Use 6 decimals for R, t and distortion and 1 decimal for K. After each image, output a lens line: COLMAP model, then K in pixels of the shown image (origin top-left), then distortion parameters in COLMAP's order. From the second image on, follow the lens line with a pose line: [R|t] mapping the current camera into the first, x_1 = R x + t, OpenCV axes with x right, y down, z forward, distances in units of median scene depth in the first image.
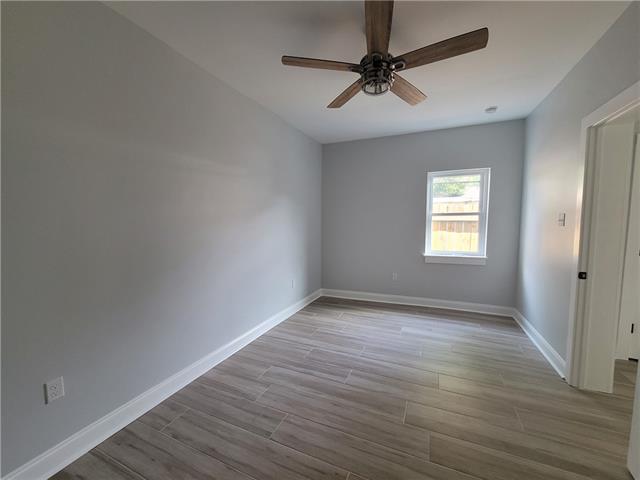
lens RADIAL K [[260.3, 0, 320.0], [0, 260.3, 240.0], [0, 0, 1]] dist [-0.000192, -0.000046]
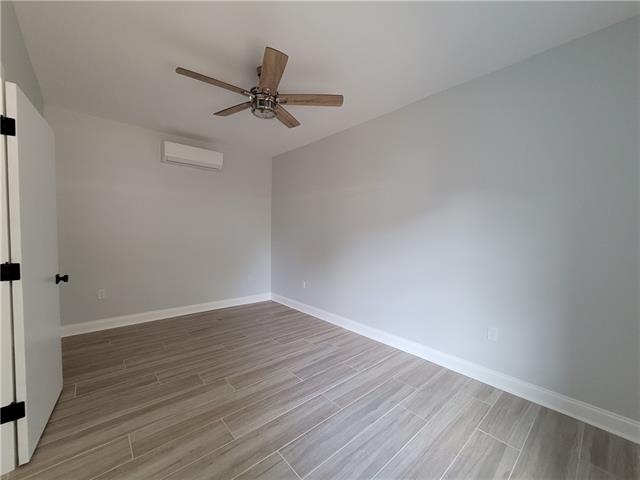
lens RADIAL K [[260.3, 0, 320.0], [0, 260.3, 240.0], [0, 0, 1]] dist [-0.000192, -0.000046]
pose [[-0.418518, 0.025053, -0.907863, 0.916691], [-0.080179, 0.994697, 0.064410, -0.082250], [0.904663, 0.099748, -0.414290, 1.348809]]
